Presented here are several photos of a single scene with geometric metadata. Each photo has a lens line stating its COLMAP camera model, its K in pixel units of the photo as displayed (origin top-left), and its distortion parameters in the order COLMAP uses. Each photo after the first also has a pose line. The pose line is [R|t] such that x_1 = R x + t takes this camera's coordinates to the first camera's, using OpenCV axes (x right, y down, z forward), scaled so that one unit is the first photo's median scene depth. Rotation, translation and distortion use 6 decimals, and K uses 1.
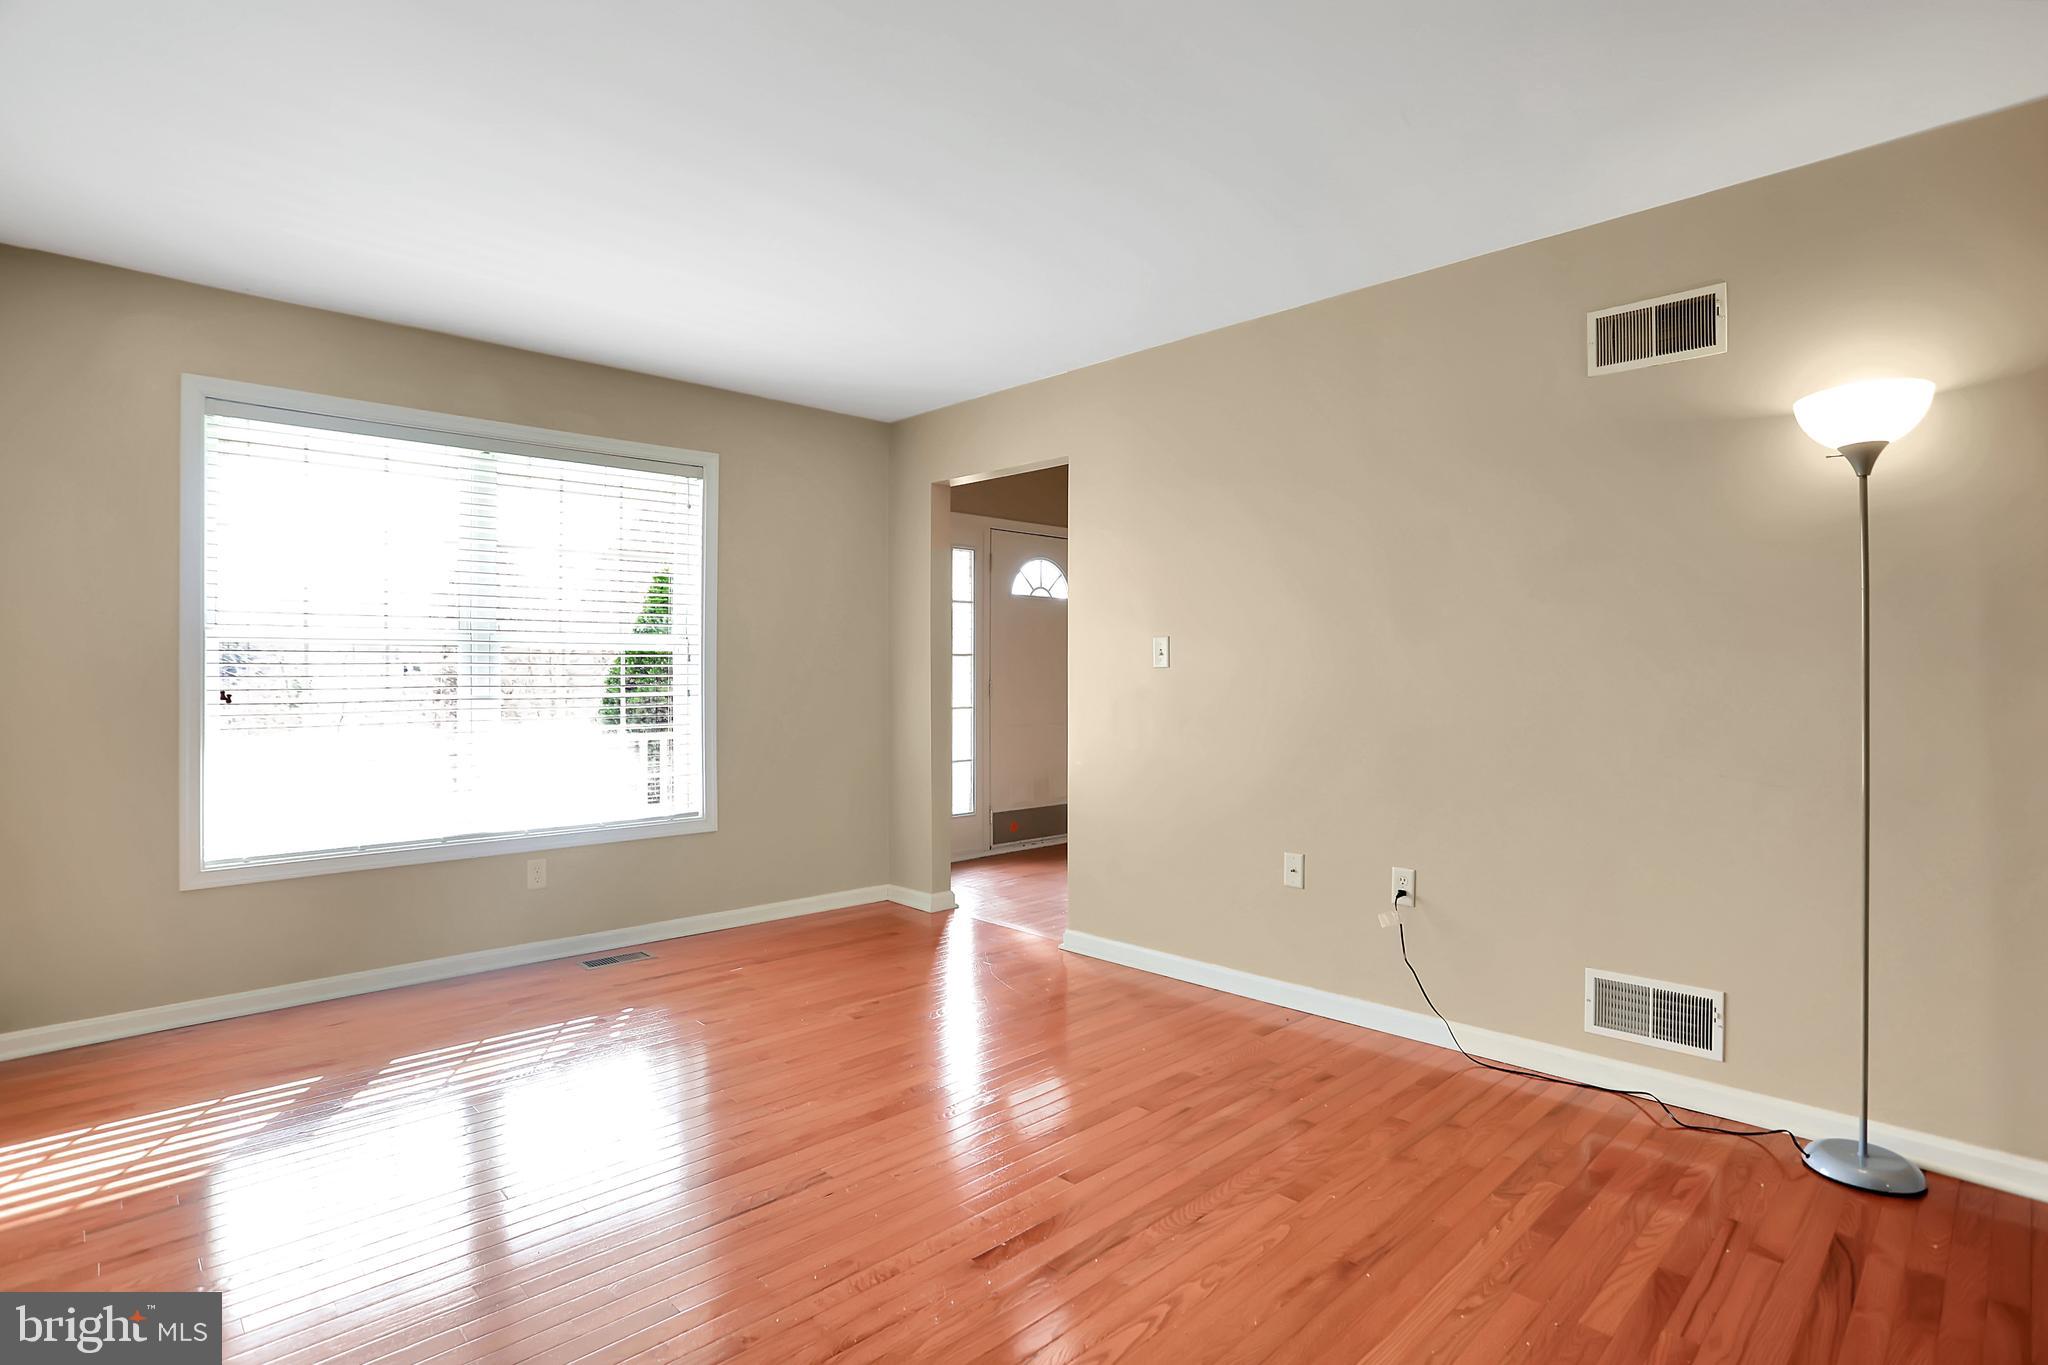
lens RADIAL K [[1012.4, 0, 1019.9], [0, 1012.4, 675.8], [0, 0, 1]] dist [-0.072996, 0.037717]
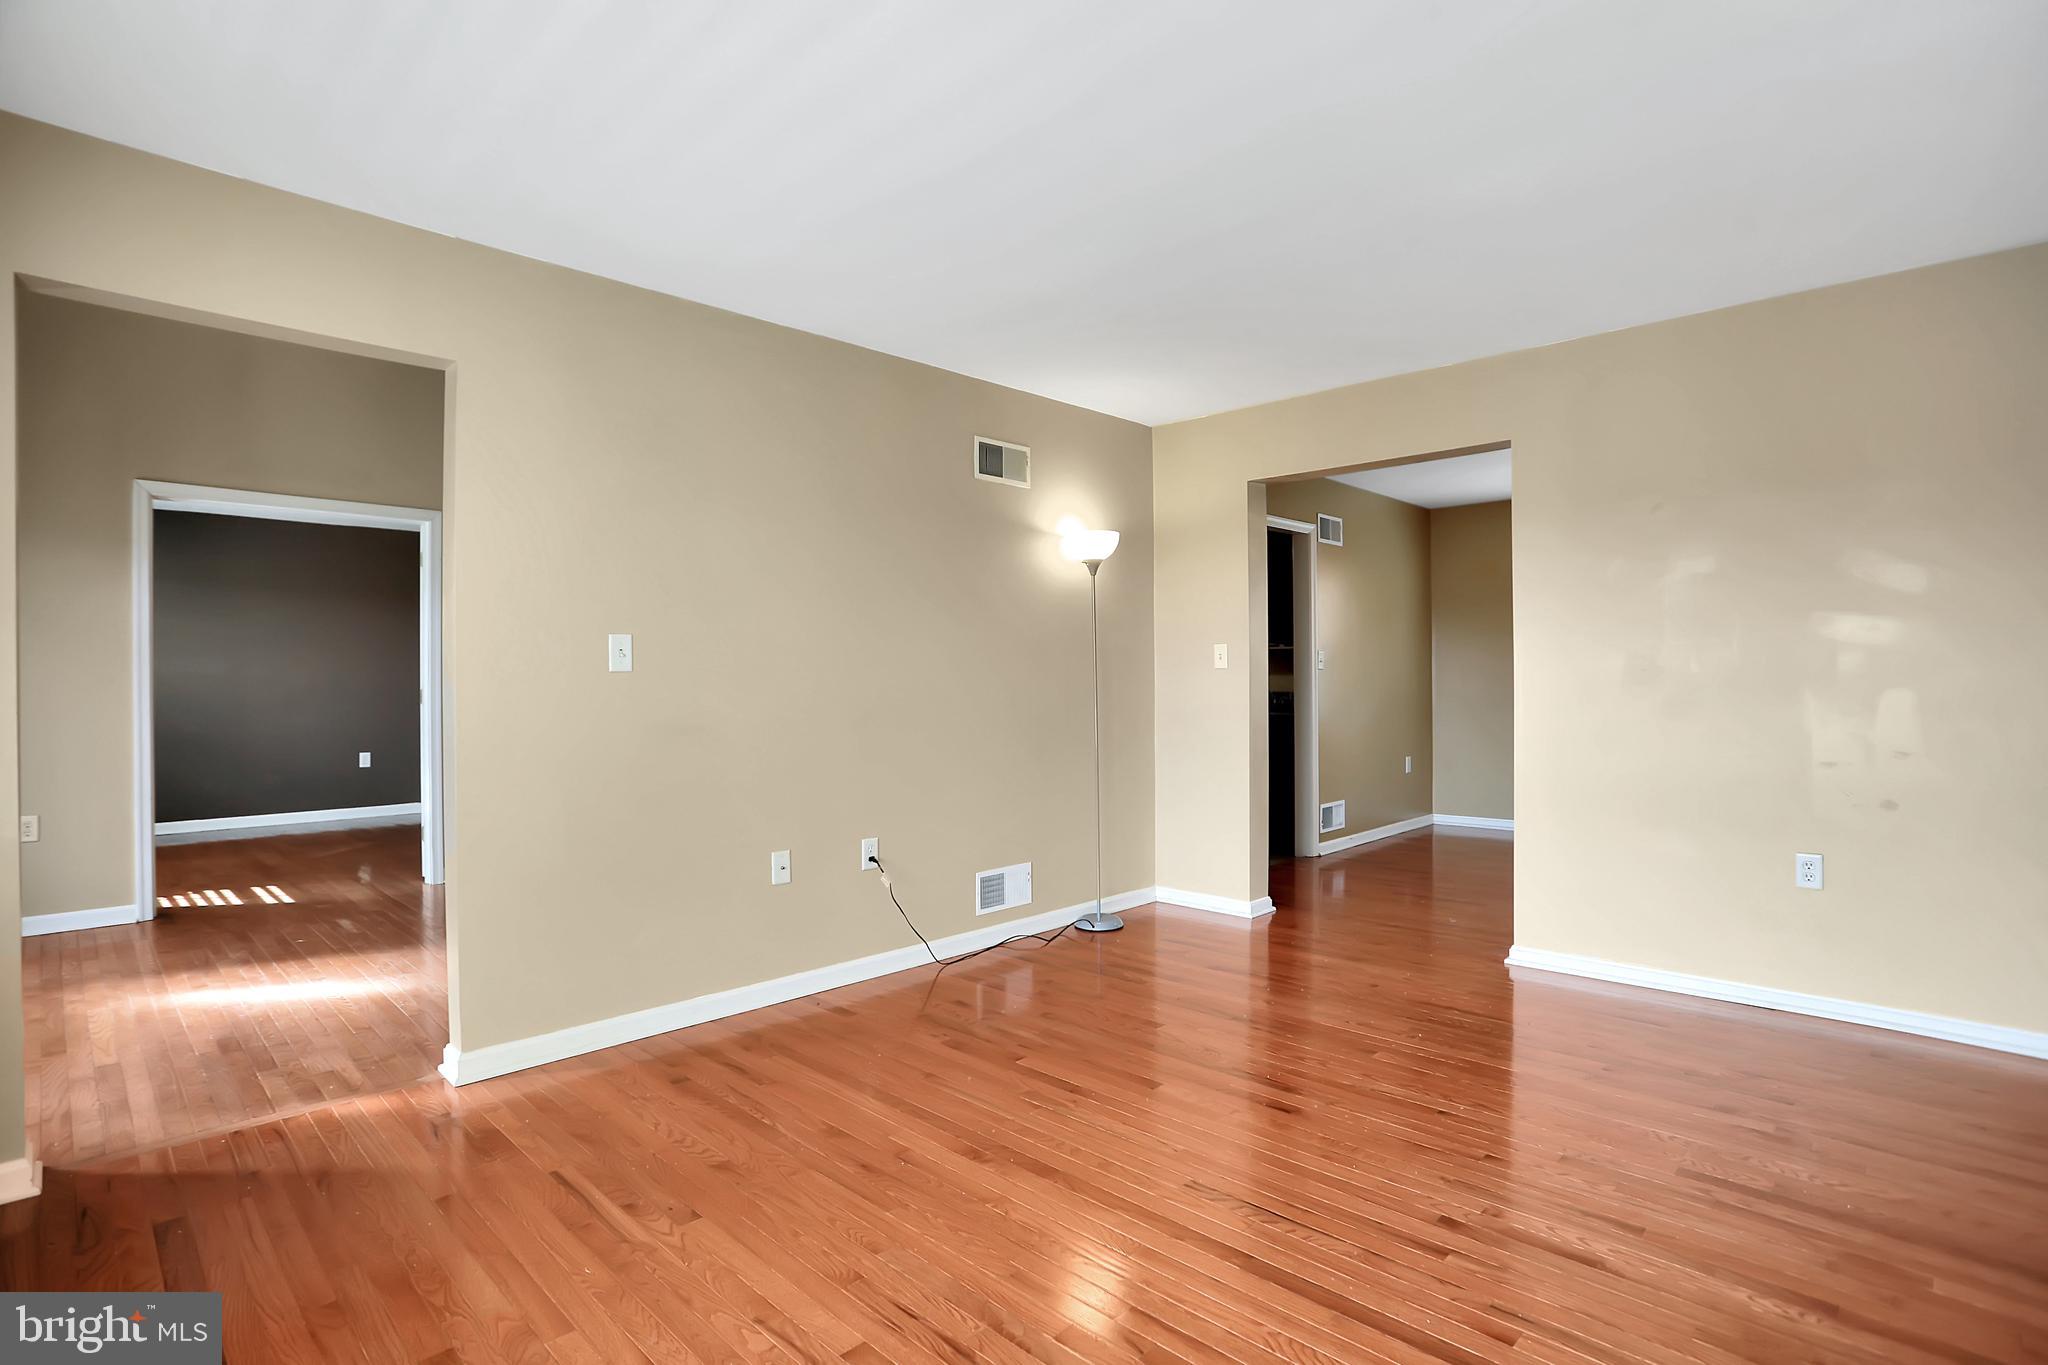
lens RADIAL K [[1012.4, 0, 1019.9], [0, 1012.4, 675.8], [0, 0, 1]] dist [-0.072996, 0.037717]
pose [[-0.015278, -0.004803, 0.999872, -0.836905], [0.008706, 0.999950, 0.004936, -0.009151], [-0.999845, 0.008781, -0.015235, 0.833380]]
